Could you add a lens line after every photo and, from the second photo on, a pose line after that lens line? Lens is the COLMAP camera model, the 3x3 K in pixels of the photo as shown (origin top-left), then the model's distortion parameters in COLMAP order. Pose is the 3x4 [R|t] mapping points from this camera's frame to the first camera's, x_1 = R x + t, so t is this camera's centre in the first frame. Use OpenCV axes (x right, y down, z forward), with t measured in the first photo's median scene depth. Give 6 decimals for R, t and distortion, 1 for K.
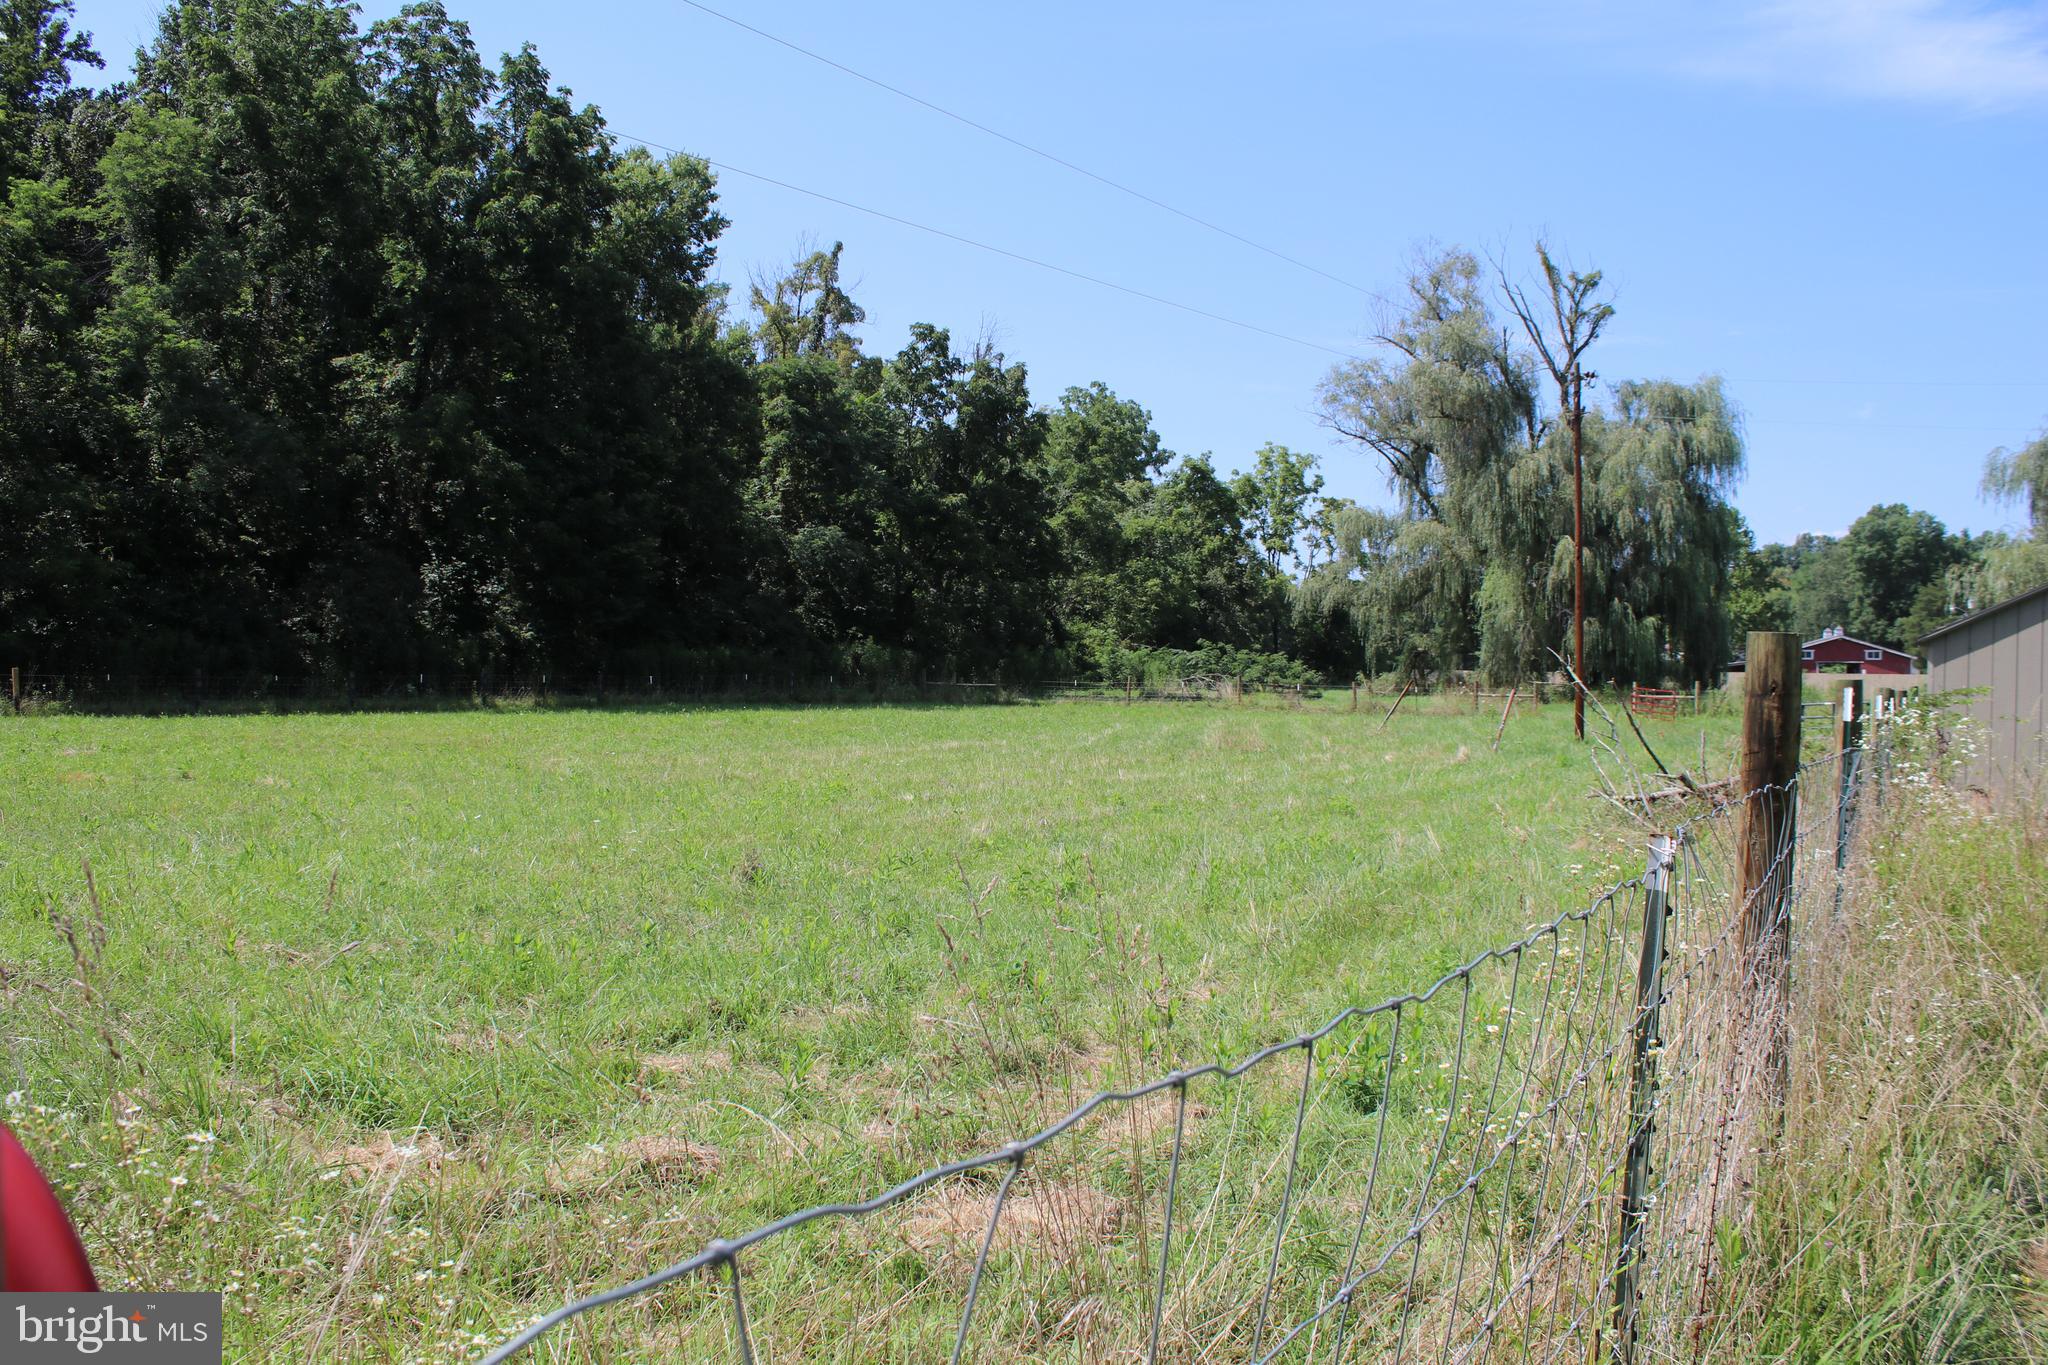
lens RADIAL K [[1699.4, 0, 1025.8], [0, 1699.4, 679.5], [0, 0, 1]] dist [-0.172523, 0.150982]
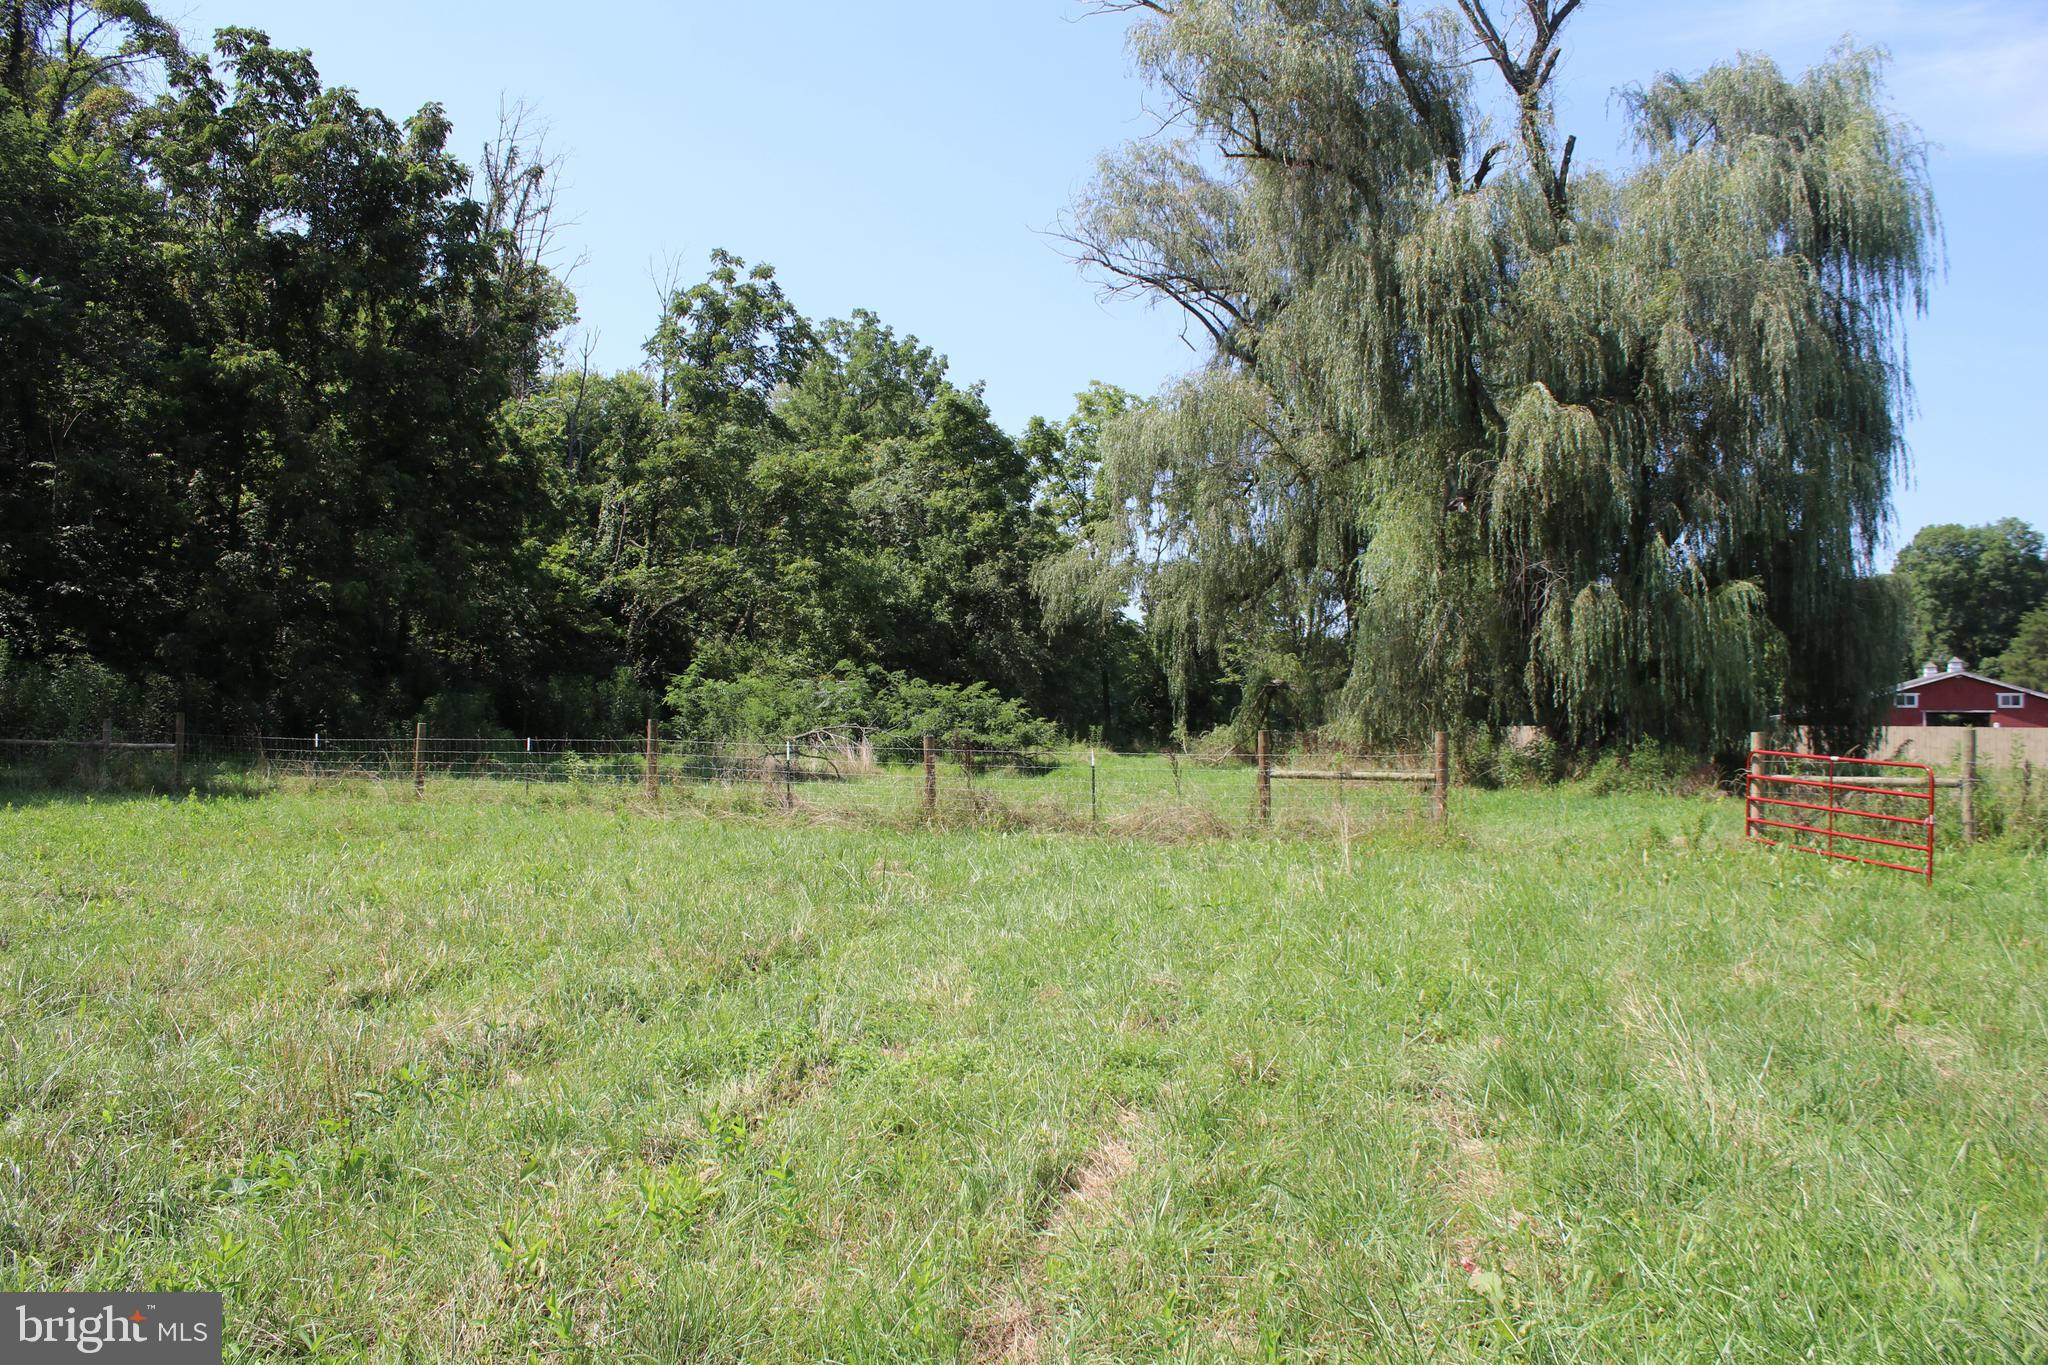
lens RADIAL K [[1699.4, 0, 1019.2], [0, 1699.4, 693.3], [0, 0, 1]] dist [-0.172523, 0.150982]
pose [[0.999994, -0.001643, 0.002944, 0.178801], [0.001730, 0.999558, -0.029662, 0.002386], [-0.002894, 0.029667, 0.999556, 0.542597]]
